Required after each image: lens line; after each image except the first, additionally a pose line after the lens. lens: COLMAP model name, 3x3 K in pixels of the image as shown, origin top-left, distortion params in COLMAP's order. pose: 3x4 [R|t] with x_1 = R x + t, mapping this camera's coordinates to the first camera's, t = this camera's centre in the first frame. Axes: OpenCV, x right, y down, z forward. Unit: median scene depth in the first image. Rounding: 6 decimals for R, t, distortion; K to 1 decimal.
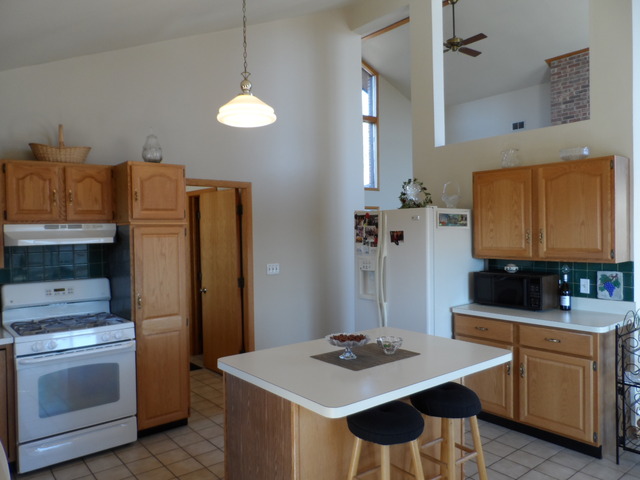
lens RADIAL K [[480.3, 0, 321.6], [0, 480.3, 235.2], [0, 0, 1]] dist [-0.002699, 0.001086]
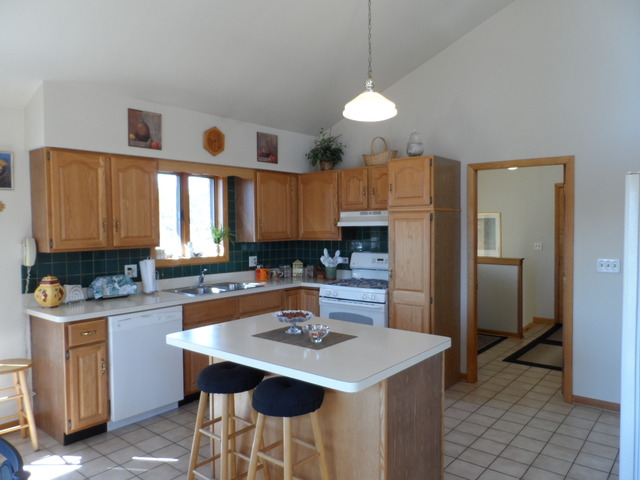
lens RADIAL K [[480.3, 0, 315.1], [0, 480.3, 242.0], [0, 0, 1]] dist [-0.002699, 0.001086]
pose [[0.218536, 0.051392, -0.974475, 0.756500], [-0.004518, 0.998655, 0.051654, -0.005764], [0.975818, -0.006885, 0.218474, 0.542380]]
